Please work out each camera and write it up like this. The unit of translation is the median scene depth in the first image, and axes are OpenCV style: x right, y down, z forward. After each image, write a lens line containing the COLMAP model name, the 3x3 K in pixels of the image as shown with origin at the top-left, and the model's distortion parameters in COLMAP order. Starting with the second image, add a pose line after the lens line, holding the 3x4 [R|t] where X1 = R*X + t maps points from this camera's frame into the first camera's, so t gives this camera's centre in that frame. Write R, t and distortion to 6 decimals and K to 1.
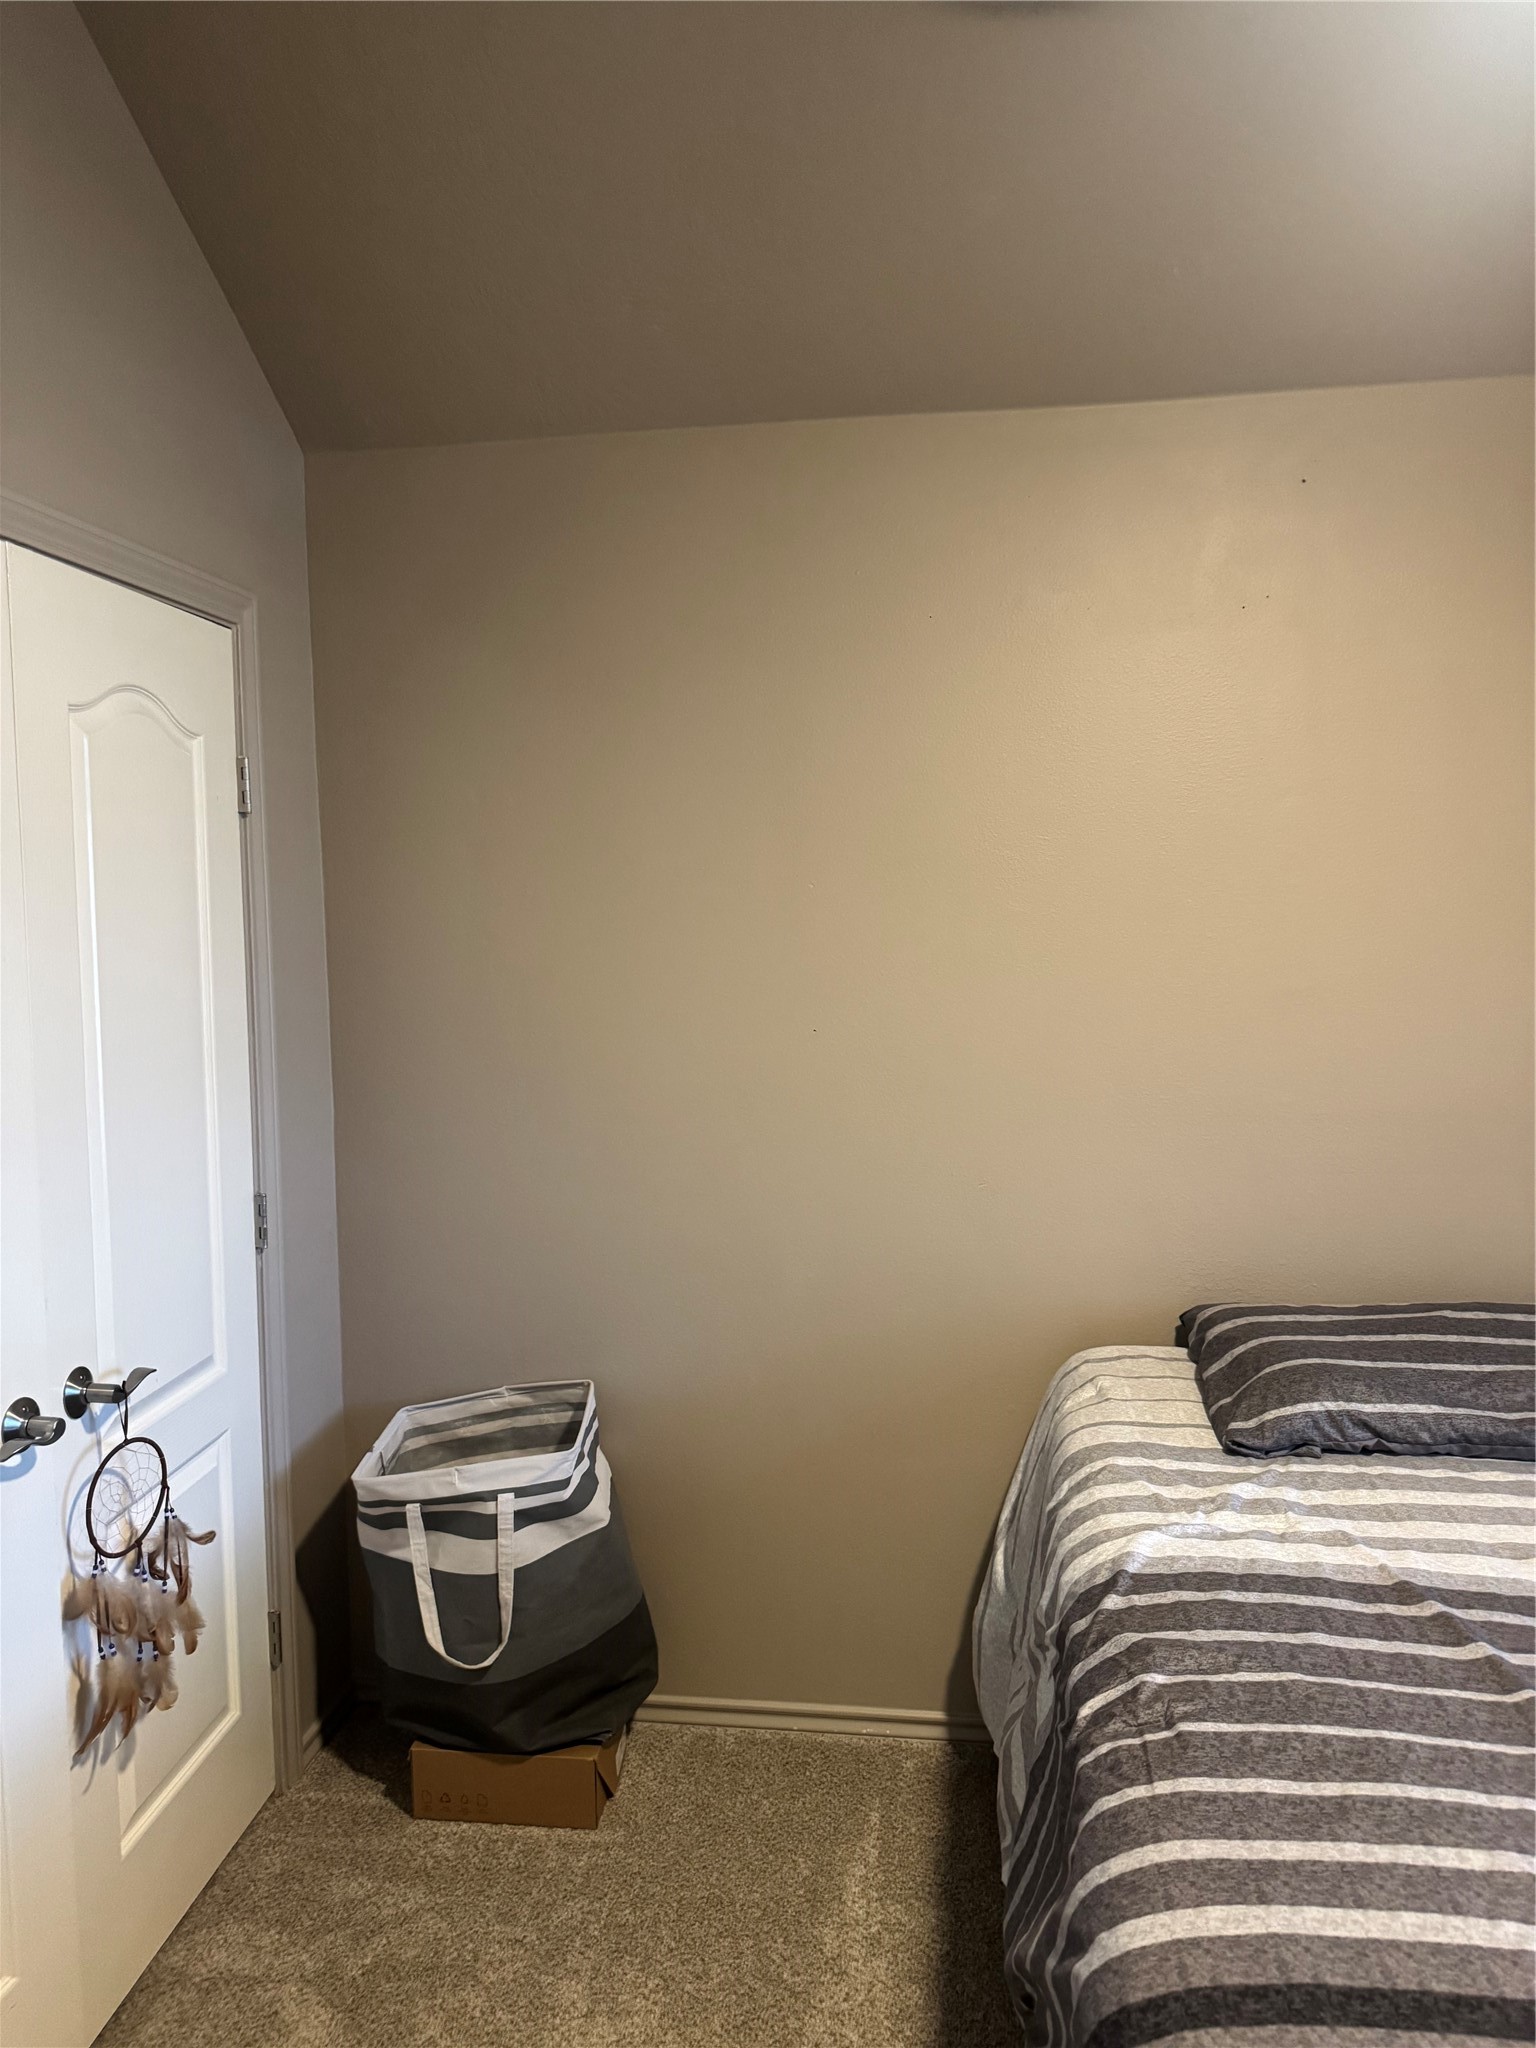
lens RADIAL K [[1471.8, 0, 768.0], [0, 1471.8, 1024.0], [0, 0, 1]] dist [-0.028358, 0.011502]
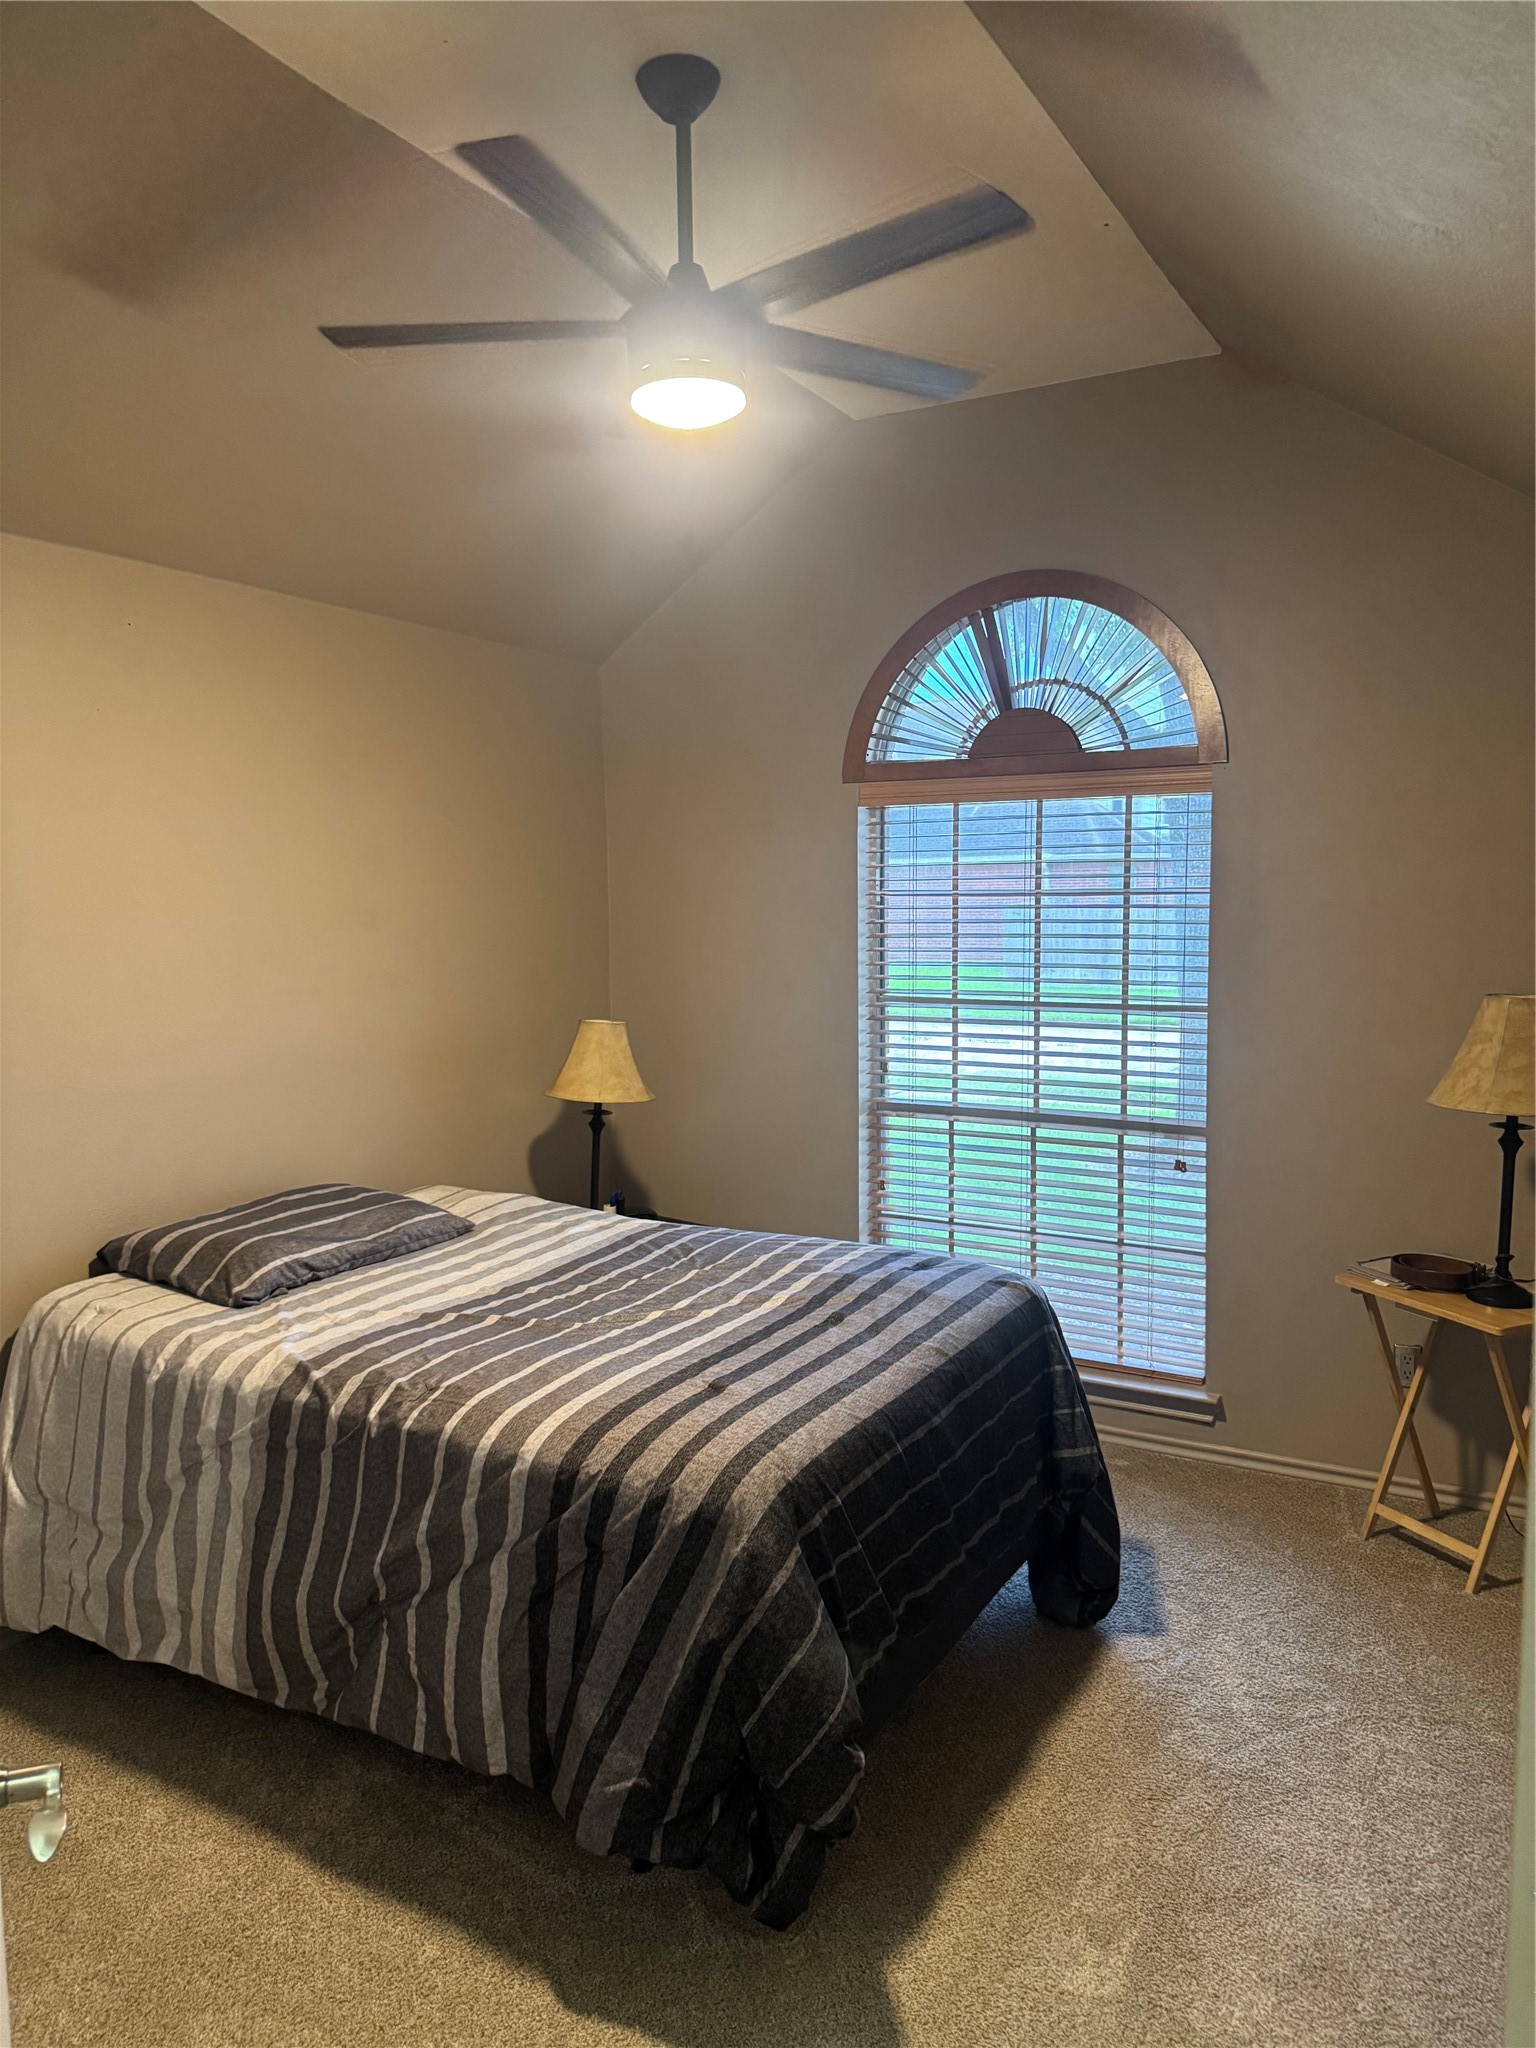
lens RADIAL K [[1433.0, 0, 768.0], [0, 1433.0, 1024.0], [0, 0, 1]] dist [0.193789, -0.218907]
pose [[0.341335, -0.067247, 0.937533, -0.896220], [0.080210, 0.995883, 0.042229, -0.014066], [-0.936513, 0.060786, 0.345324, -0.036083]]
